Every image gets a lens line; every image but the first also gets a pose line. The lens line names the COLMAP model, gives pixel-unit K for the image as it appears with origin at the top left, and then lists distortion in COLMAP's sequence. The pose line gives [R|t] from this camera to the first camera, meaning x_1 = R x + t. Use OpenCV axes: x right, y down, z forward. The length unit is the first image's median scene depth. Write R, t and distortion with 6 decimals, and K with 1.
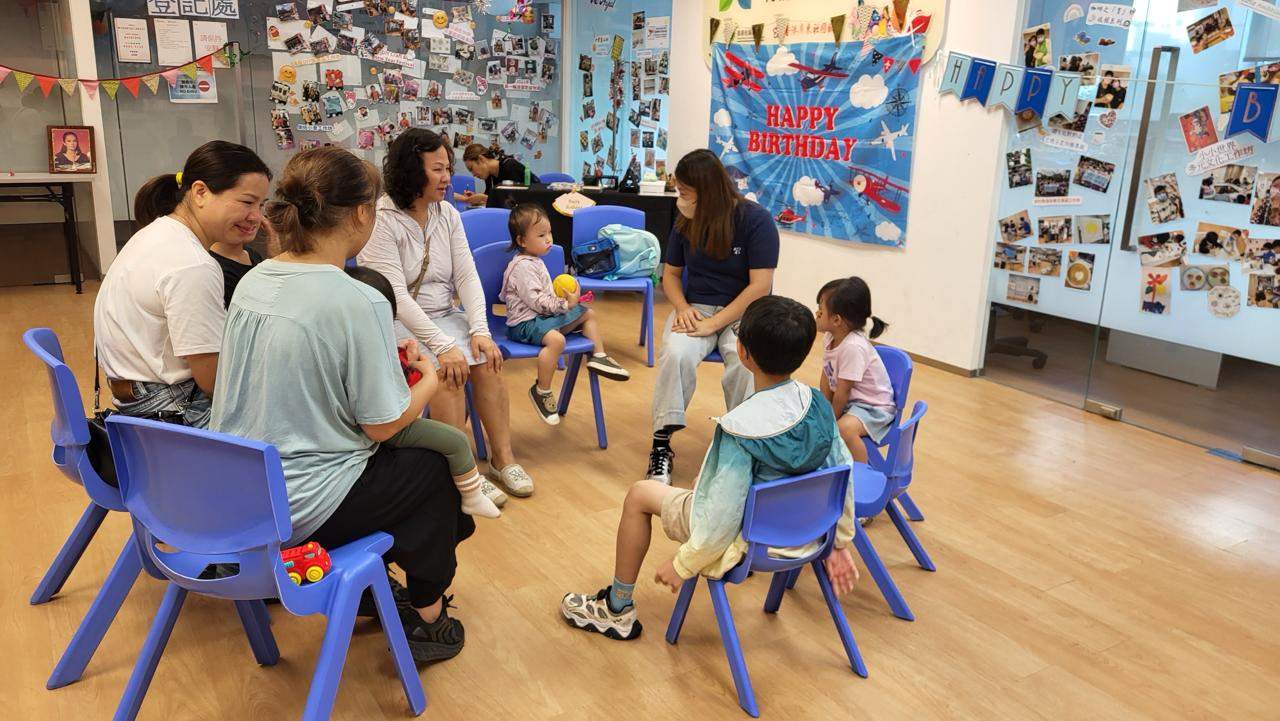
lens RADIAL K [[969.1, 0, 624.7], [0, 969.1, 344.9], [0, 0, 1]] dist [0.069124, -0.053018]
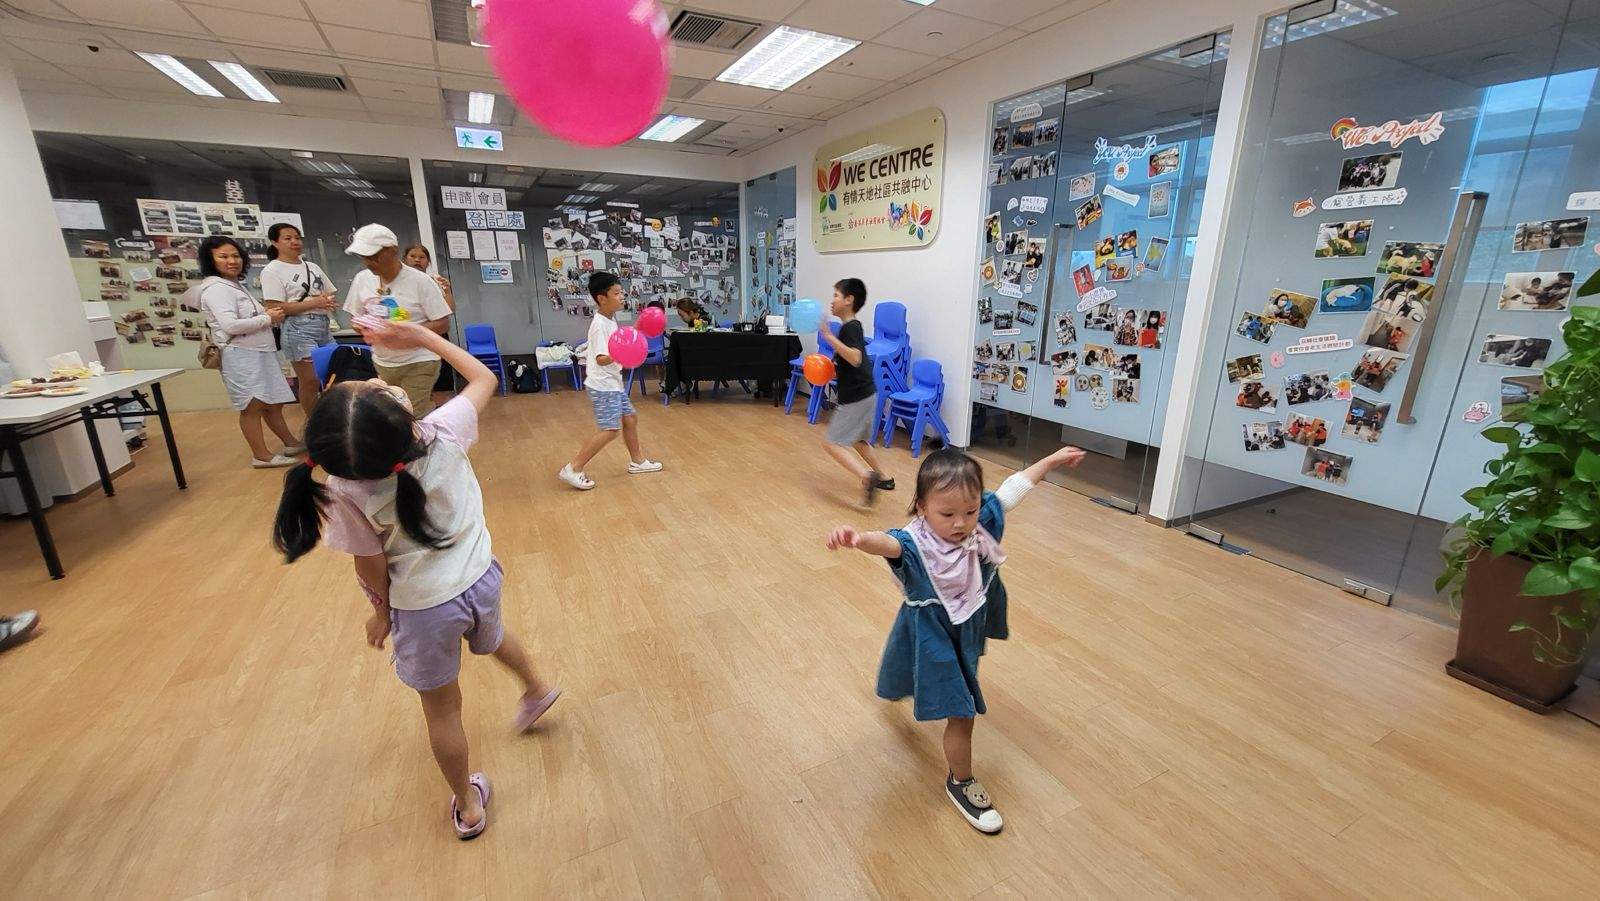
lens RADIAL K [[623.0, 0, 802.7], [0, 623.0, 461.8], [0, 0, 1]] dist [0.002413, -0.001473]
pose [[0.996344, 0.001913, -0.085414, 0.171532], [0.001037, 0.999405, 0.034486, 0.013111], [0.085429, -0.034448, 0.995749, 0.022909]]
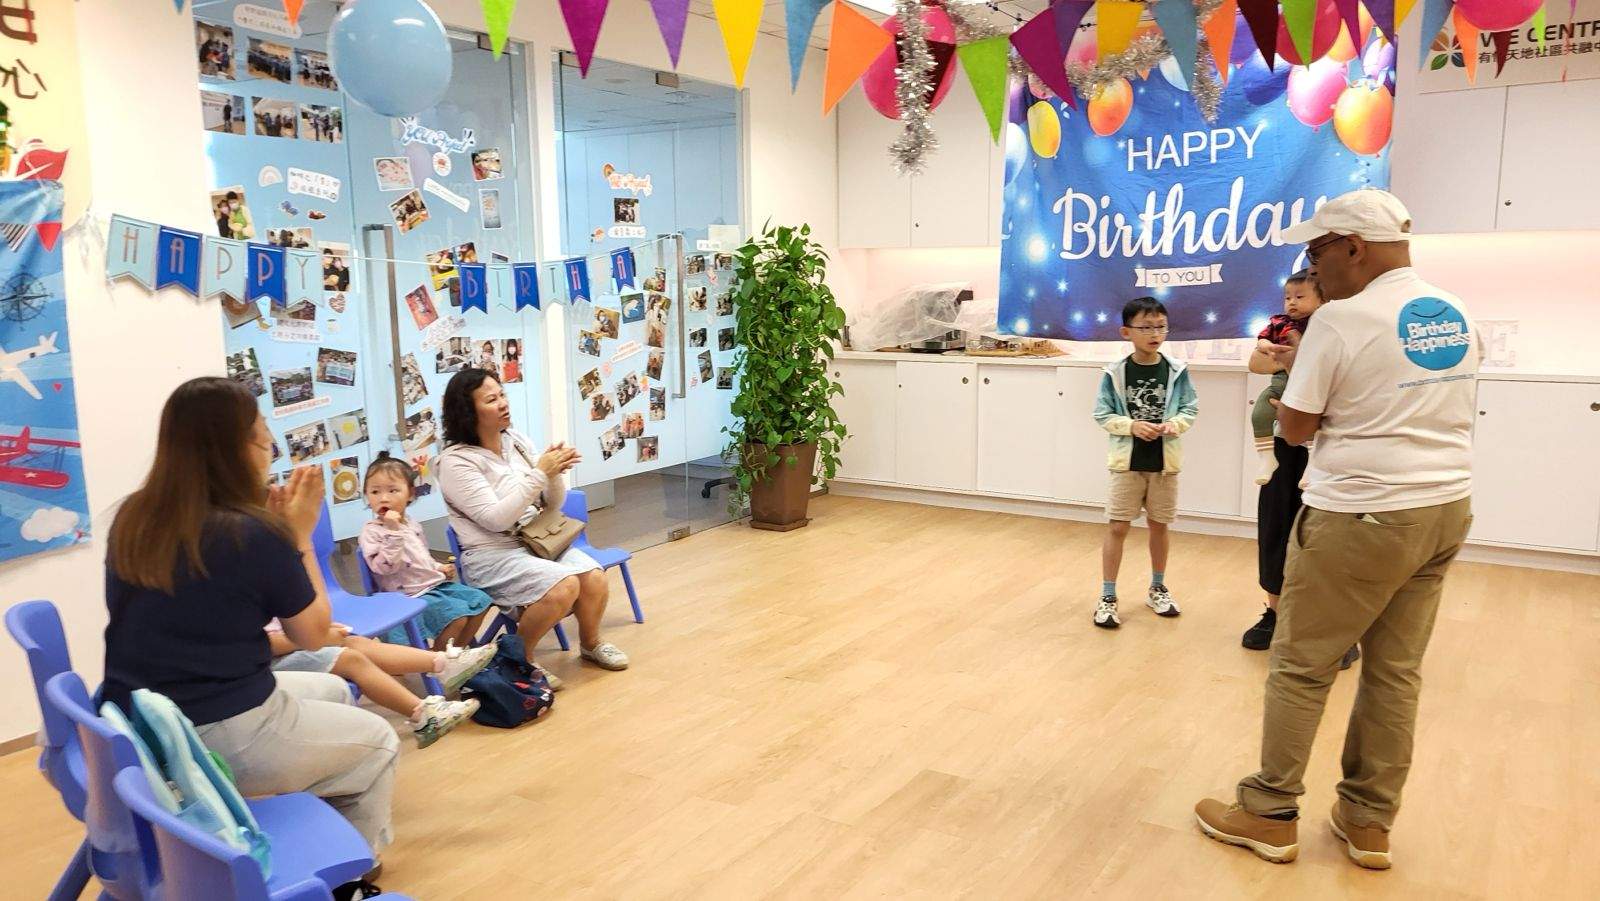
lens RADIAL K [[1211.4, 0, 784.4], [0, 1211.4, 466.4], [0, 0, 1]] dist [0.069124, -0.053018]
pose [[0.899334, -0.113457, 0.422287, -2.142240], [0.151943, 0.986656, -0.058501, 0.332470], [-0.410015, 0.116775, 0.904572, -0.458969]]
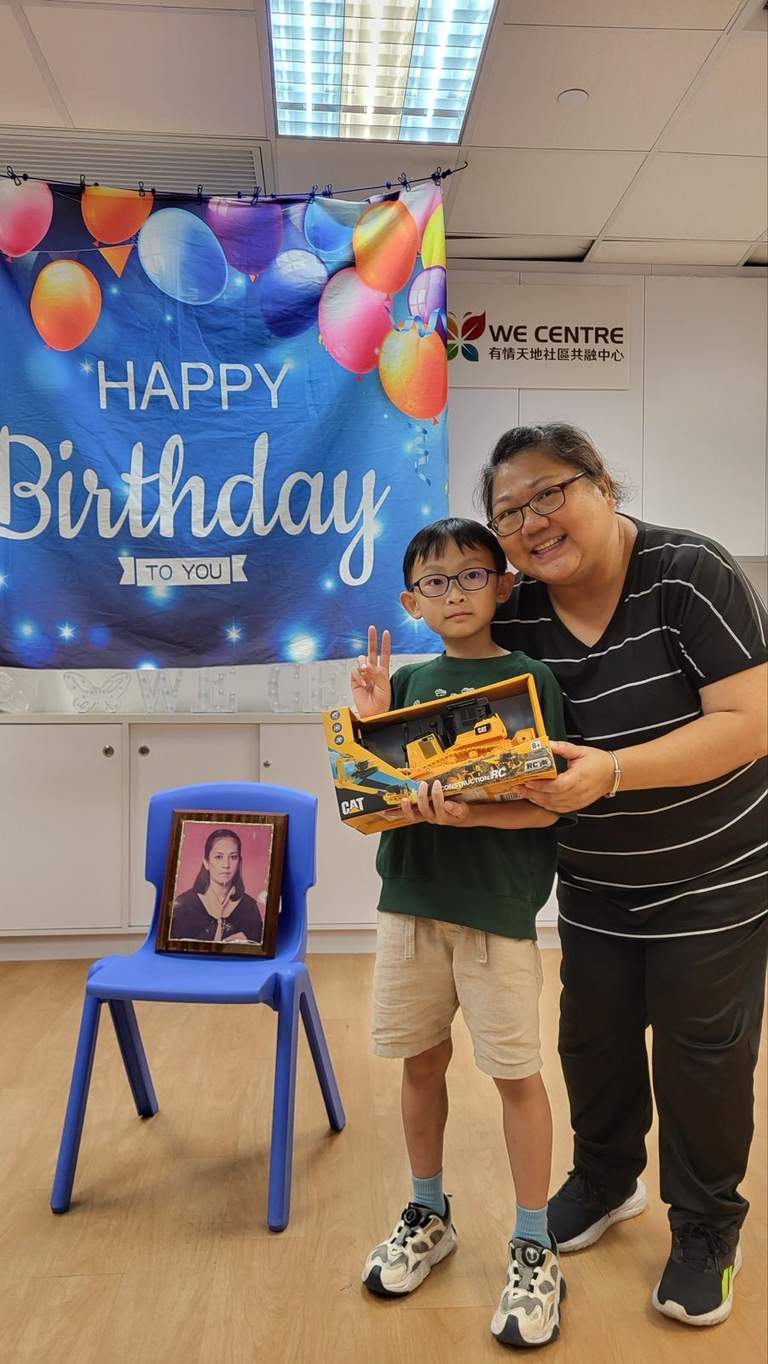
lens RADIAL K [[1032.7, 0, 395.4], [0, 1032.7, 697.7], [0, 0, 1]] dist [0.069124, -0.053018]
pose [[0.459281, -0.036214, 0.887552, -1.467433], [0.239708, 0.967154, -0.084579, 0.280899], [-0.855337, 0.251599, 0.452877, 0.546813]]
